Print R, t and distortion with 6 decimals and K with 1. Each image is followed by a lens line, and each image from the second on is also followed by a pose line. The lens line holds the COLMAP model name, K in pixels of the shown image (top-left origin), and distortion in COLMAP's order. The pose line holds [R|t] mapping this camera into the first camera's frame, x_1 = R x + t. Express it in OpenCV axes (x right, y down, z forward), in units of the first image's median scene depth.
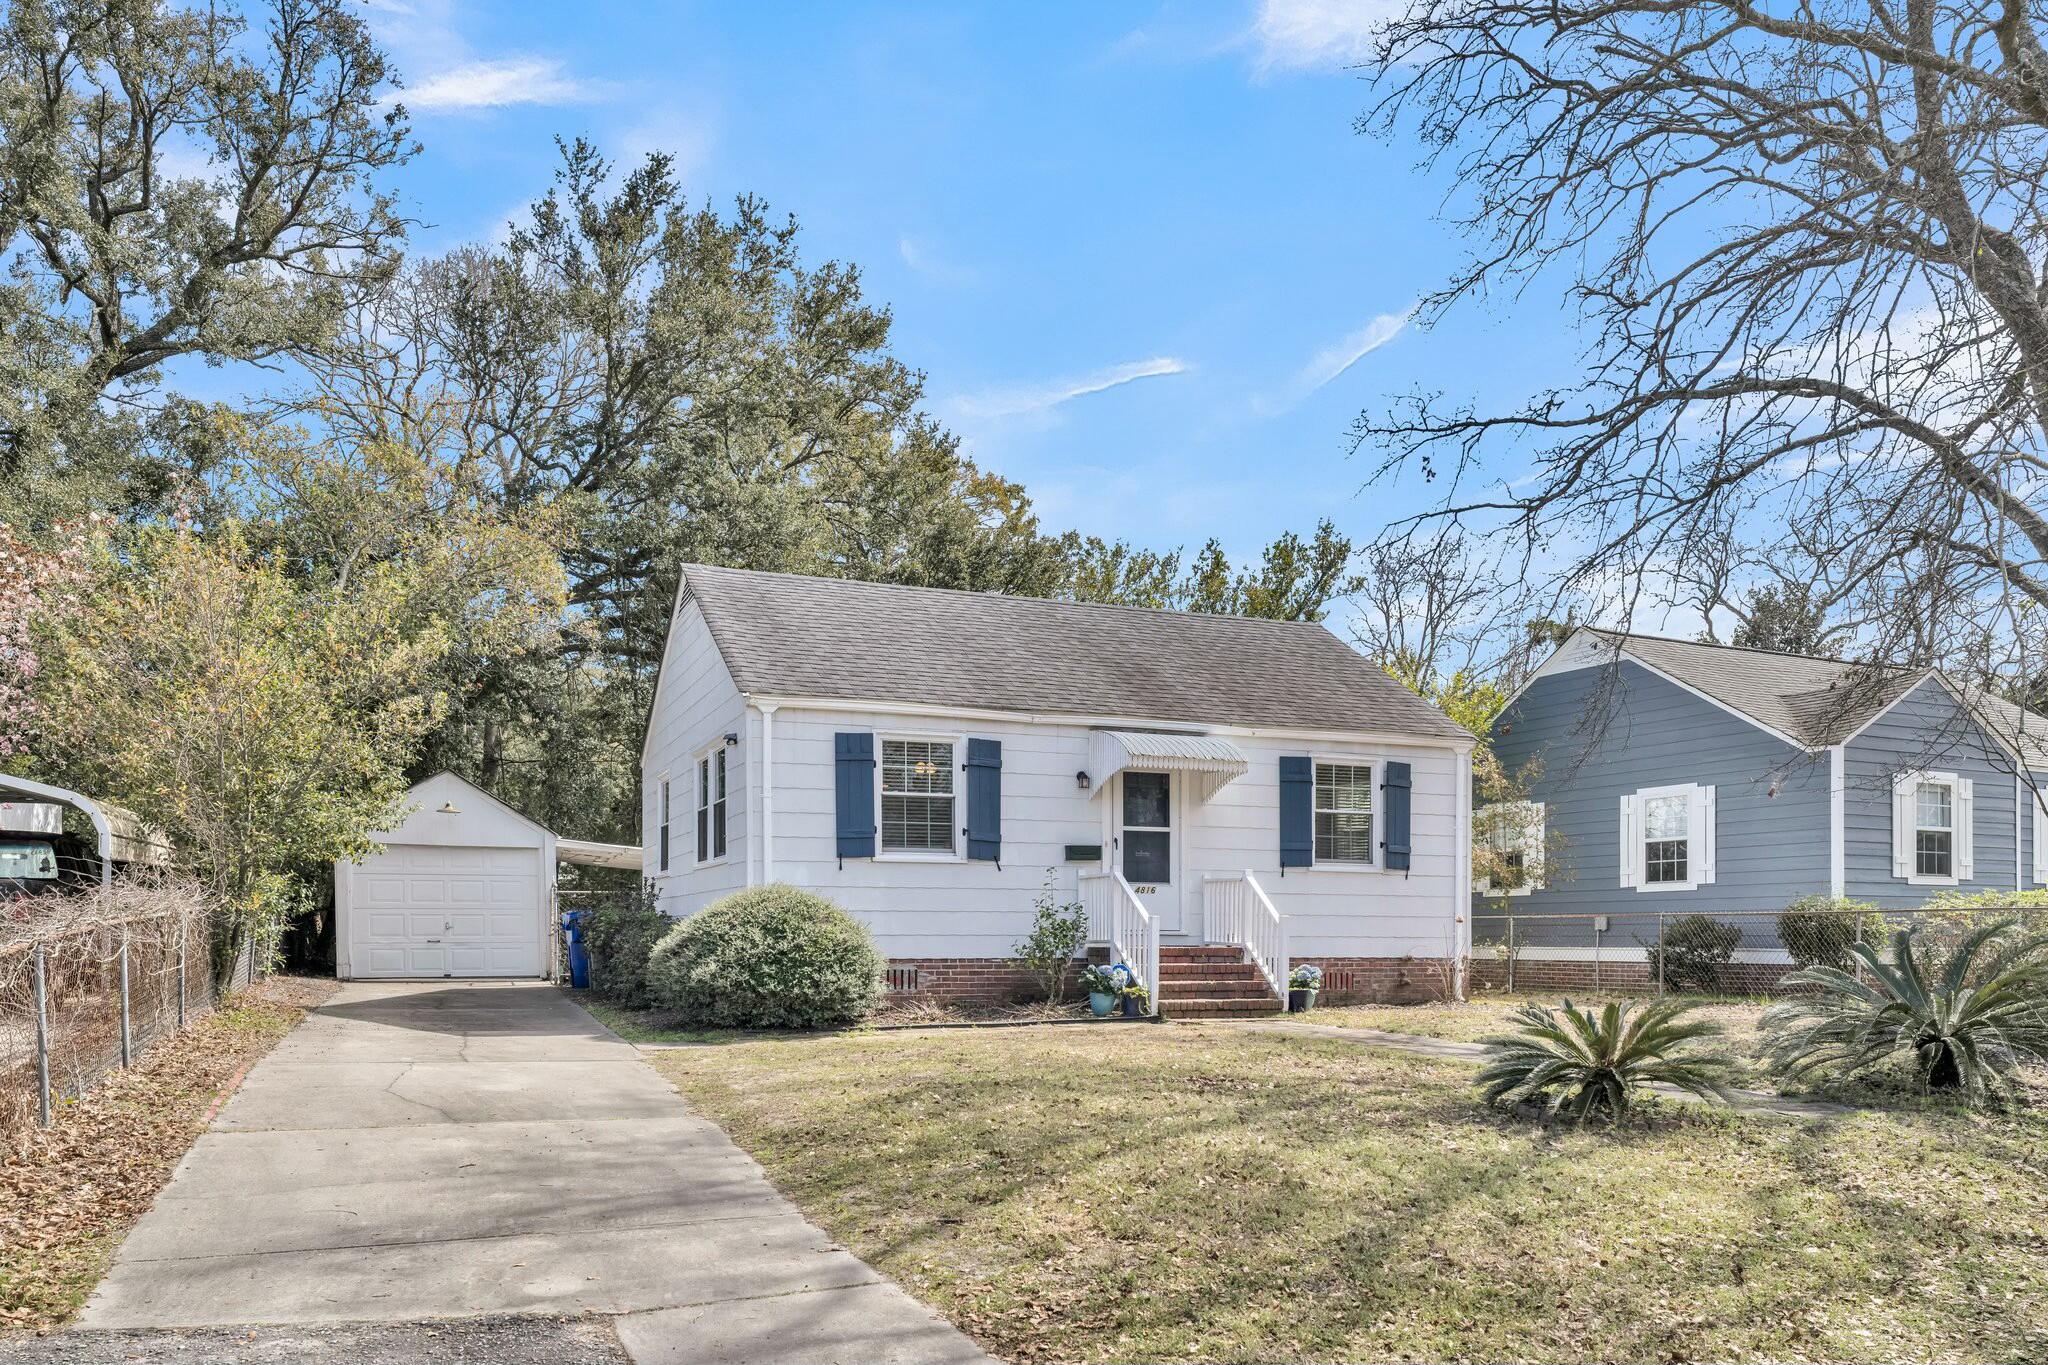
lens RADIAL K [[1496.9, 0, 1036.3], [0, 1496.9, 733.4], [0, 0, 1]] dist [0.002722, -0.004317]
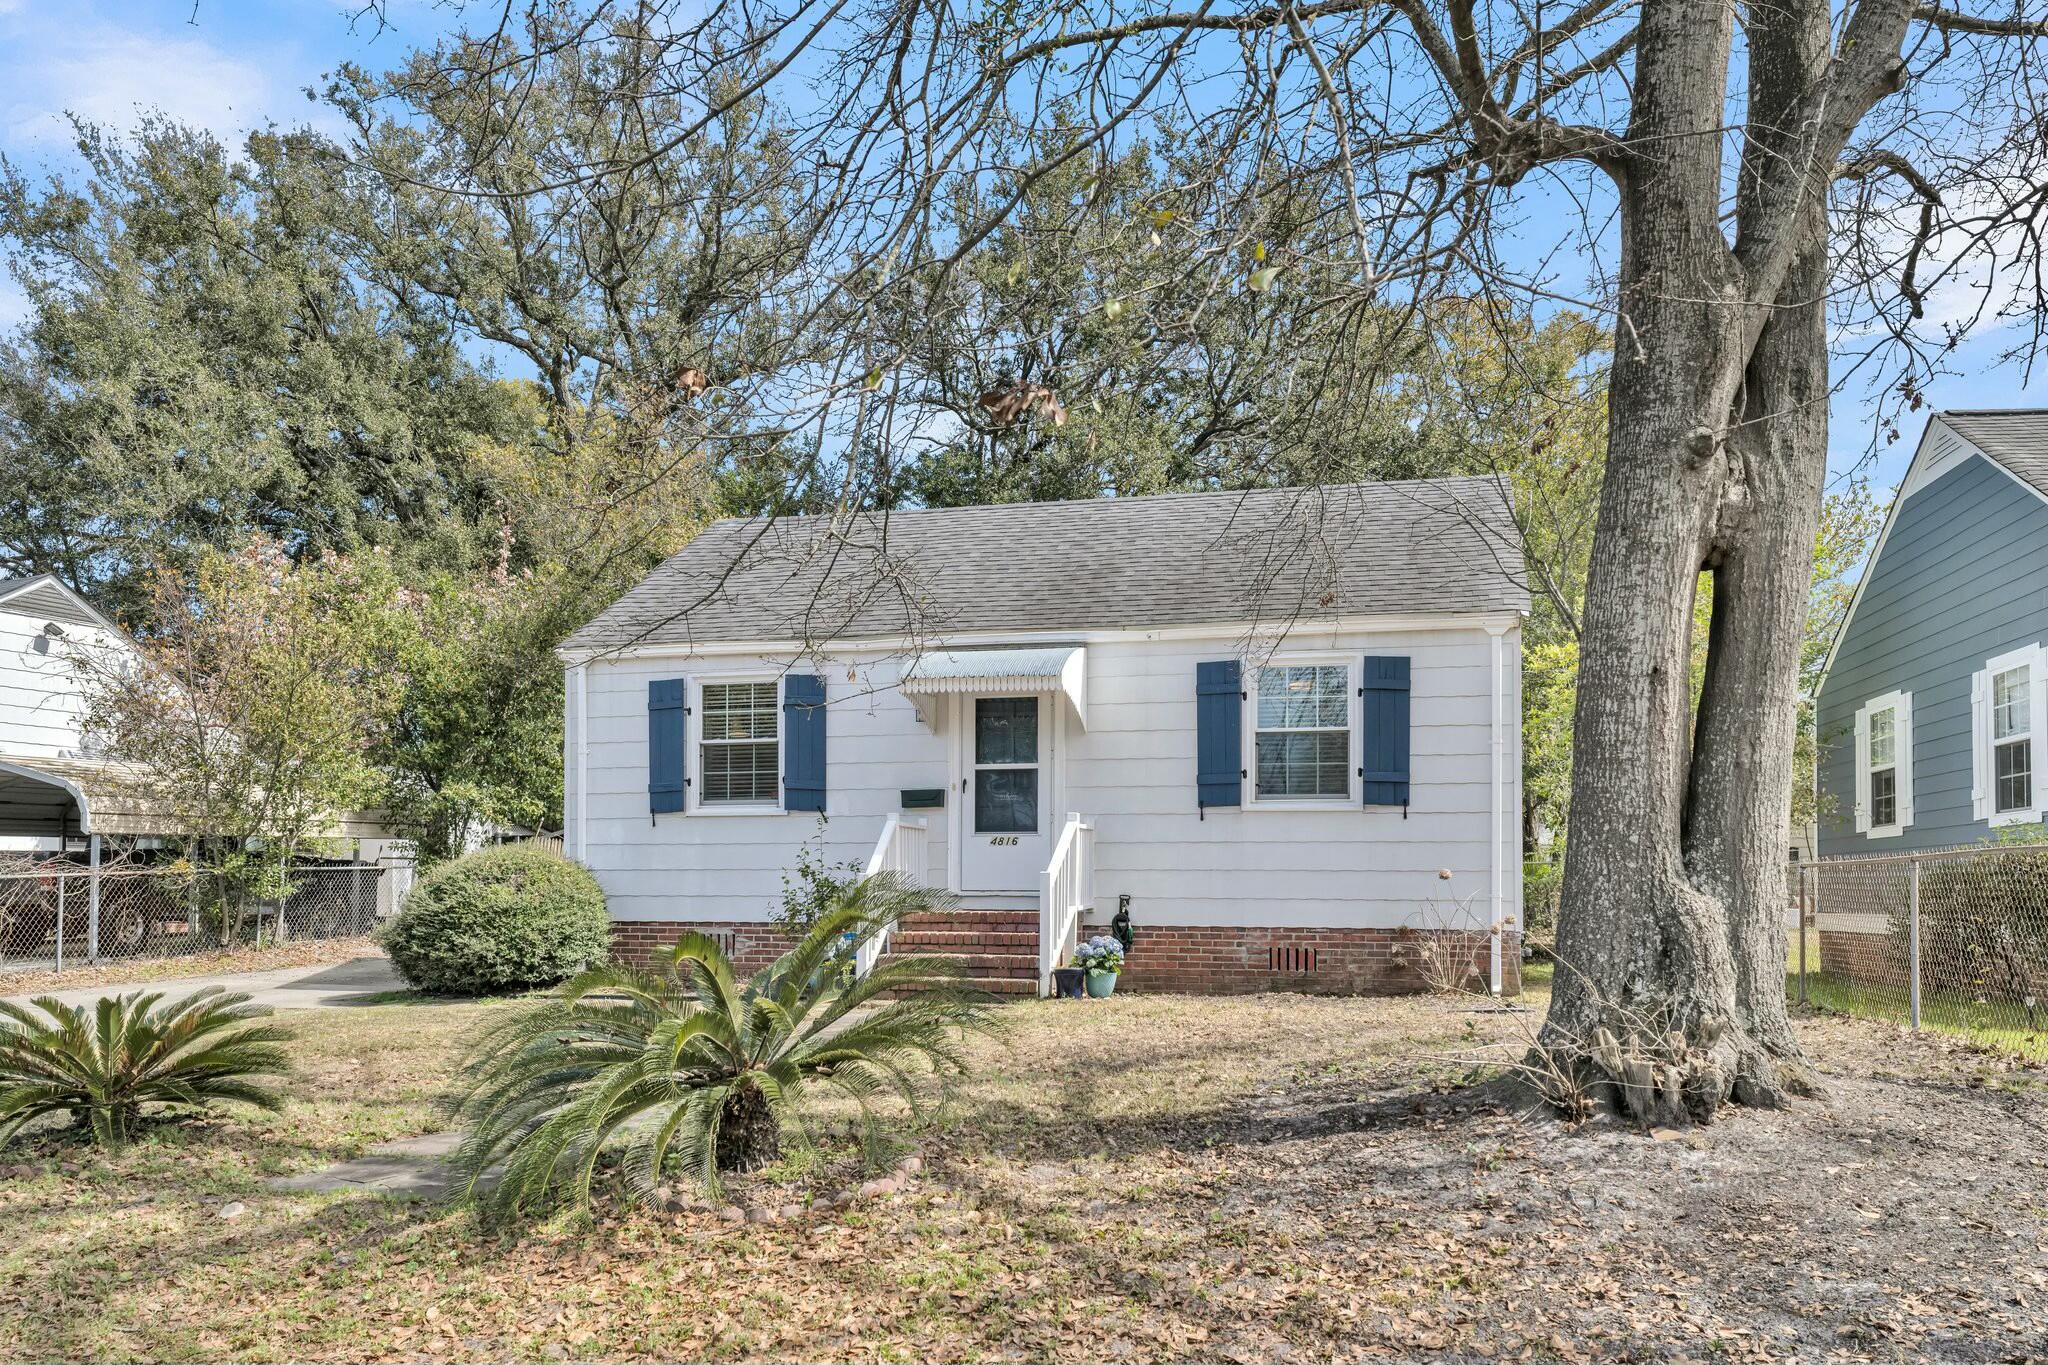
lens RADIAL K [[1543.0, 0, 1024.8], [0, 1543.0, 668.5], [0, 0, 1]] dist [0.010726, -0.012170]
pose [[0.802805, -0.084120, -0.590277, 0.598877], [0.078610, 0.996289, -0.035067, 0.041896], [0.591036, -0.018250, 0.806438, 0.334645]]
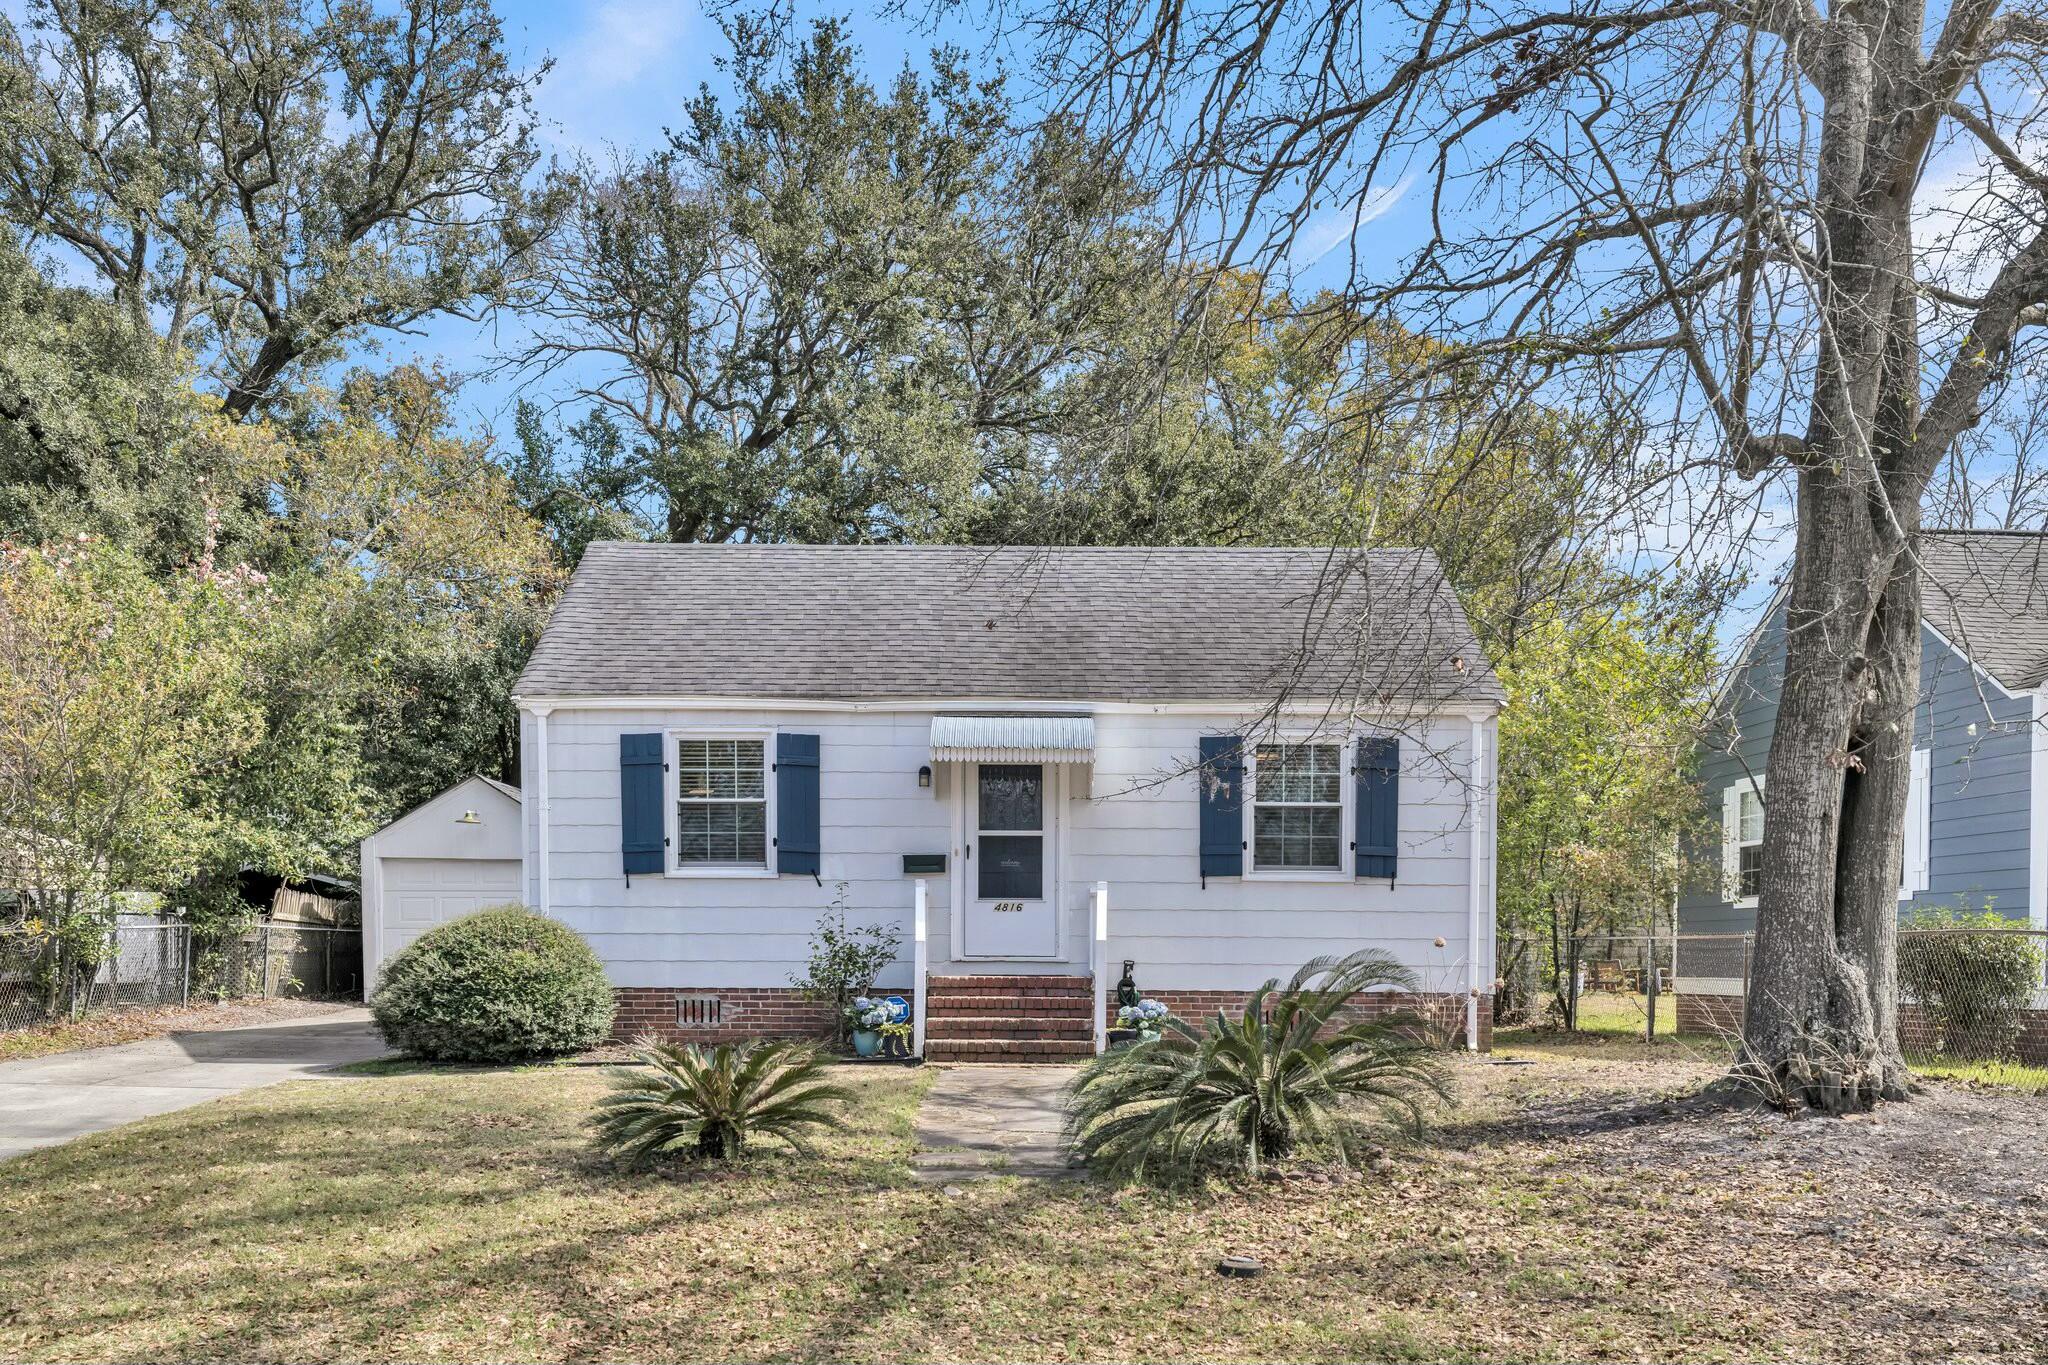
lens RADIAL K [[2044.1, 0, 1020.2], [0, 2044.1, 695.8], [0, 0, 1]] dist [0.009929, 0.000000]
pose [[0.927230, -0.043417, -0.371966, 0.513068], [0.046949, 0.998897, 0.000439, -0.012266], [0.371537, -0.017870, 0.928246, -0.042767]]
